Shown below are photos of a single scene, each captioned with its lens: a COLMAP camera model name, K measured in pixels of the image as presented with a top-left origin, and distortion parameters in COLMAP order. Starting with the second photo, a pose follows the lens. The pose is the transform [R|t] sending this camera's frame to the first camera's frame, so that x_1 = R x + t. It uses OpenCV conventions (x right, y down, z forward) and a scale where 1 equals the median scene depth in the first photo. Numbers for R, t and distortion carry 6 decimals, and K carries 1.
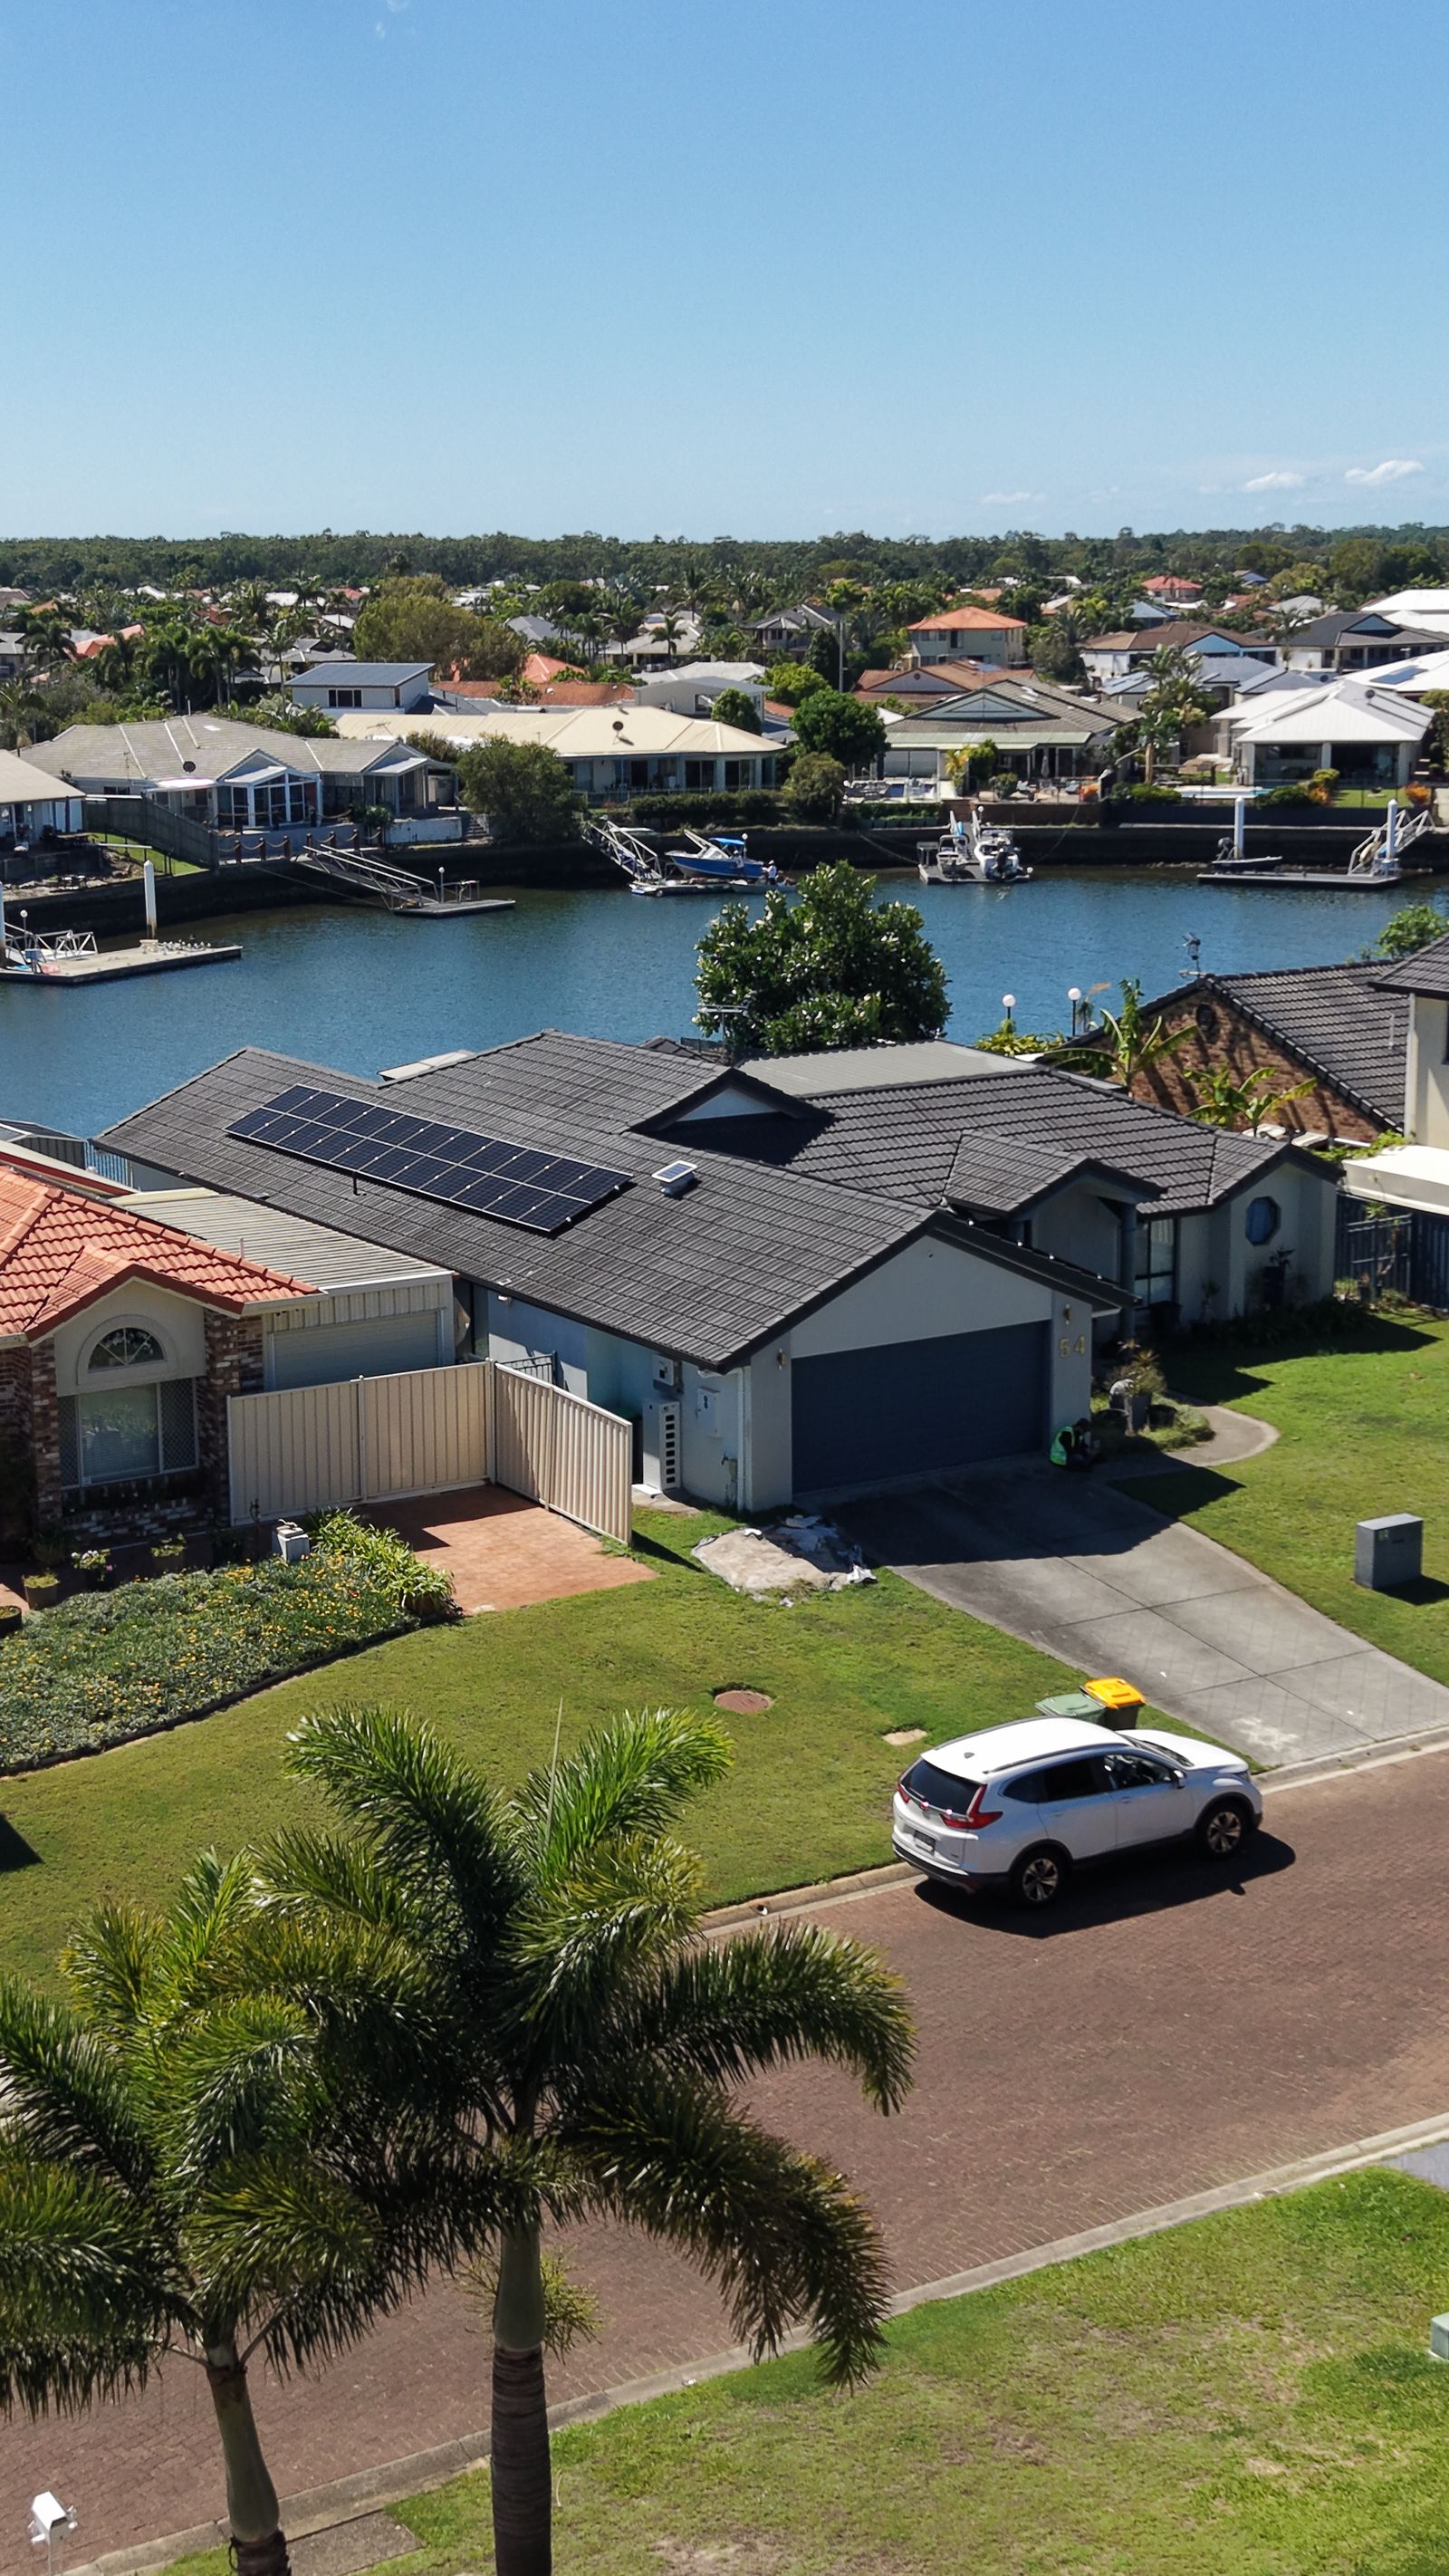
lens RADIAL K [[3404.4, 0, 713.8], [0, 3404.4, 1282.1], [0, 0, 1]] dist [0.112453, 0.000000]
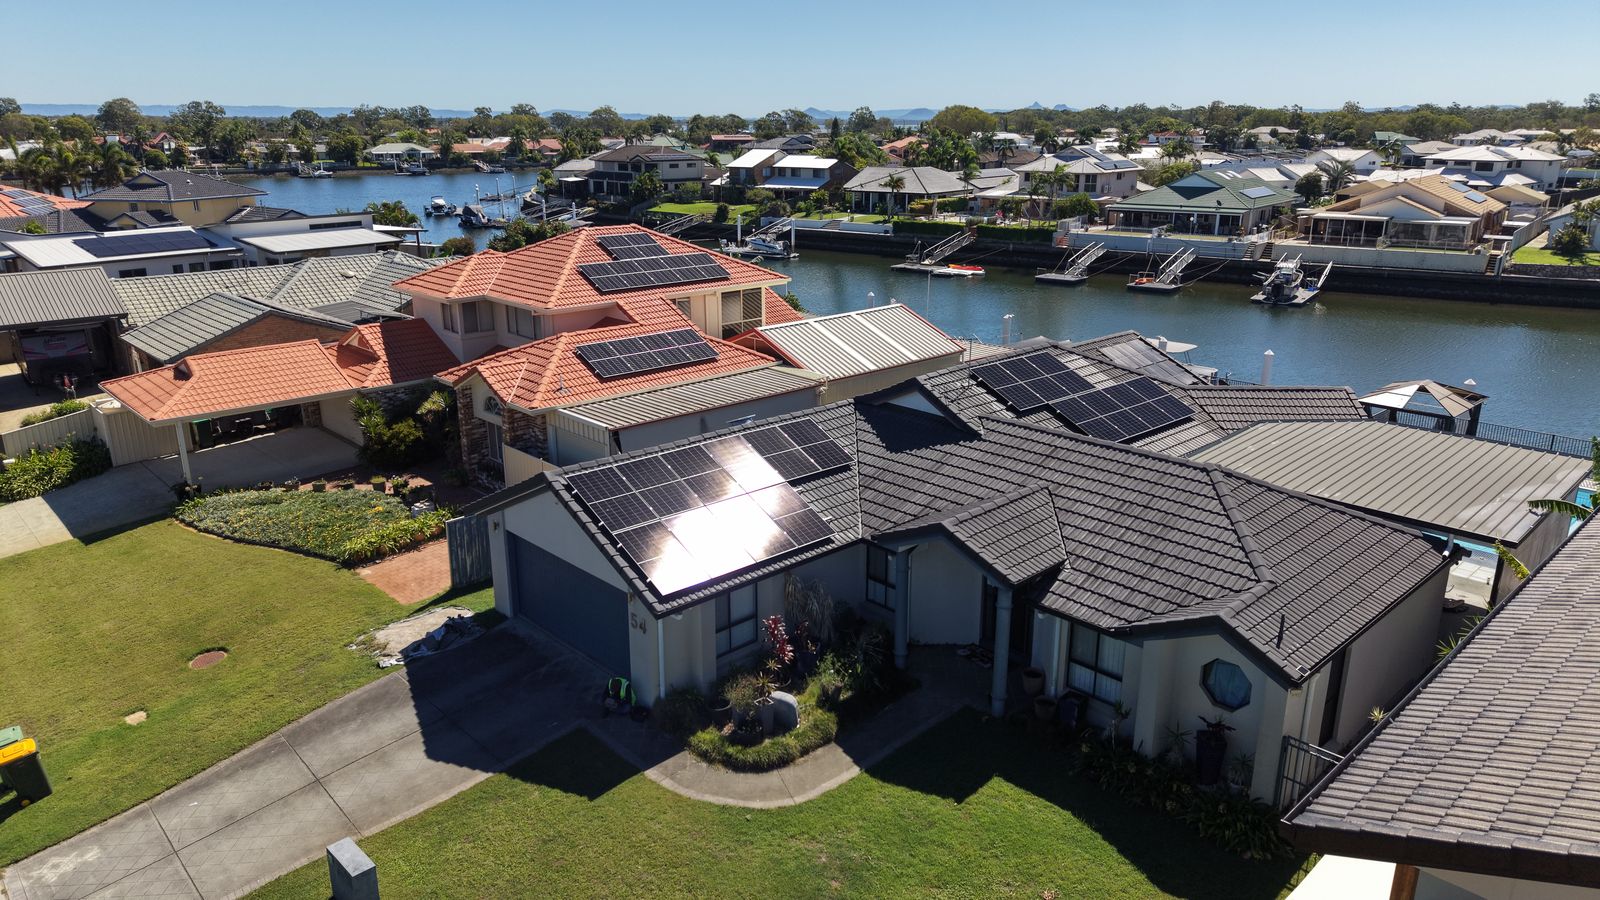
lens RADIAL K [[1066.9, 0, 794.4], [0, 1066.9, 441.8], [0, 0, 1]] dist [0.041542, -0.047501]
pose [[0.197596, 0.291679, -0.935884, 0.466717], [-0.202568, 0.946251, 0.252141, -0.155923], [0.959126, 0.139758, 0.246060, 0.952035]]
